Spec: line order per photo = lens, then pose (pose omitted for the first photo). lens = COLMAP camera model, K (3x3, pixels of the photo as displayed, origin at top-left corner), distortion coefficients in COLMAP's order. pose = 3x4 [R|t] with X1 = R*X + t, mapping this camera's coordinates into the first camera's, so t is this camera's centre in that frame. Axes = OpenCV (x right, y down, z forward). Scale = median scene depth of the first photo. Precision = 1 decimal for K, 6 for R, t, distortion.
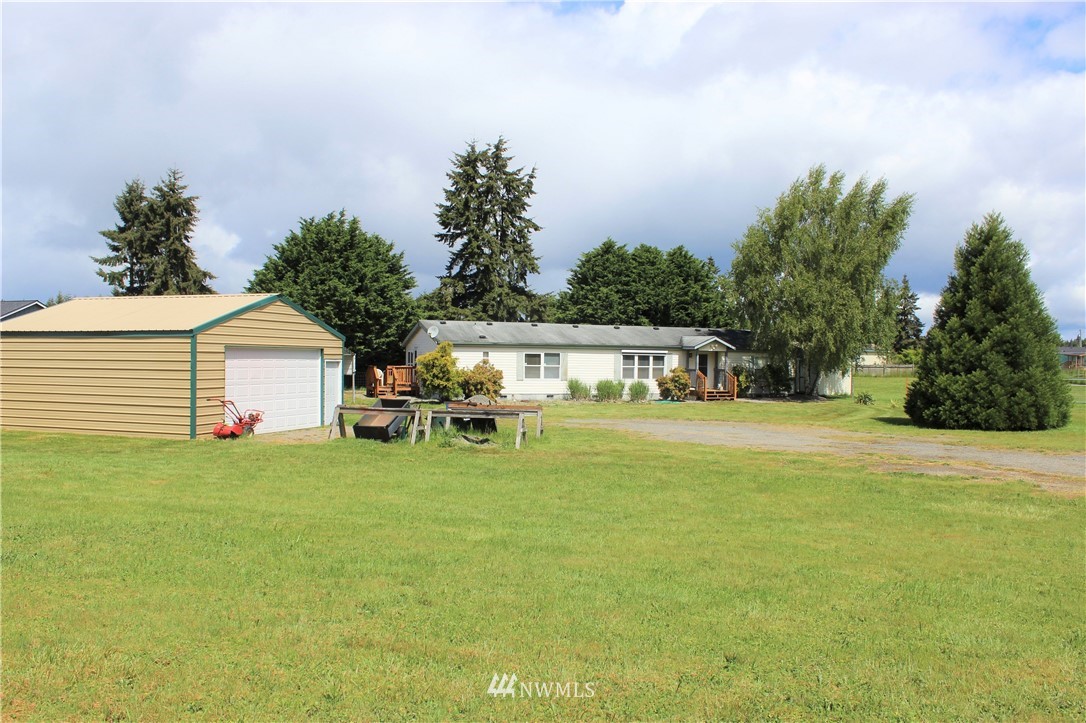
lens RADIAL K [[905.8, 0, 539.0], [0, 905.8, 382.8], [0, 0, 1]] dist [-0.159174, 0.135589]
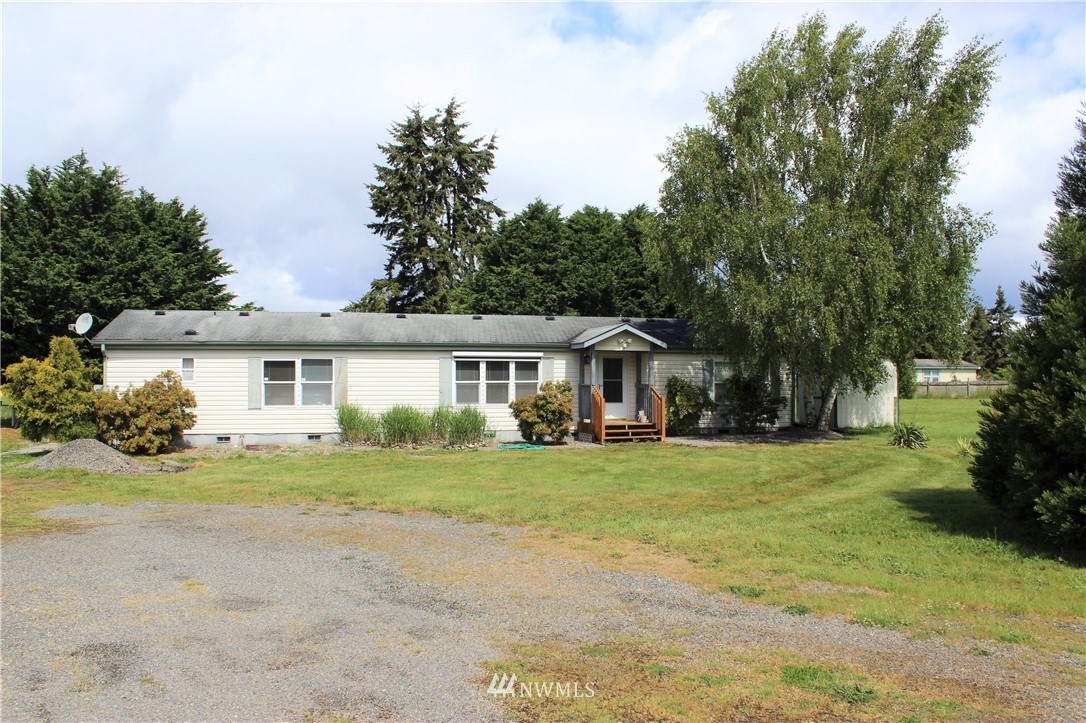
lens RADIAL K [[905.8, 0, 541.4], [0, 905.8, 386.1], [0, 0, 1]] dist [-0.159174, 0.135589]
pose [[0.995520, -0.016572, -0.093092, 0.191669], [0.013800, 0.999445, -0.030335, 0.001990], [0.093543, 0.028914, 0.995195, 0.444769]]
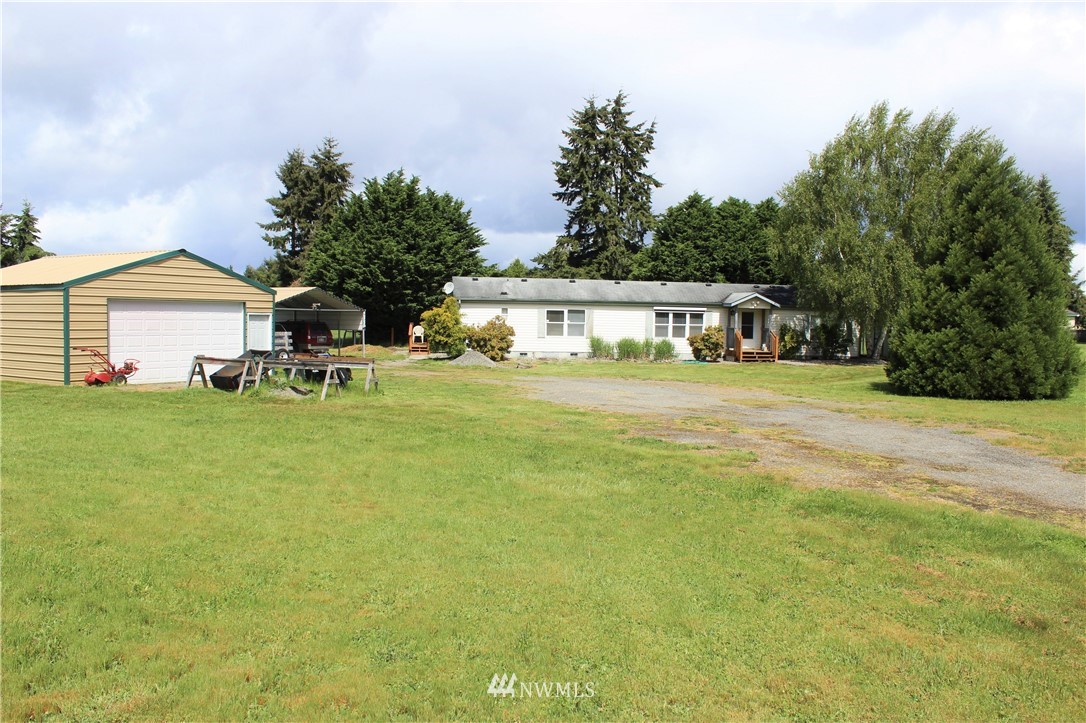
lens RADIAL K [[905.8, 0, 539.6], [0, 905.8, 373.0], [0, 0, 1]] dist [-0.159174, 0.135589]
pose [[0.972313, 0.017261, -0.233043, 0.191847], [-0.010323, 0.999467, 0.030958, 0.004638], [0.233453, -0.027695, 0.971974, 0.050630]]
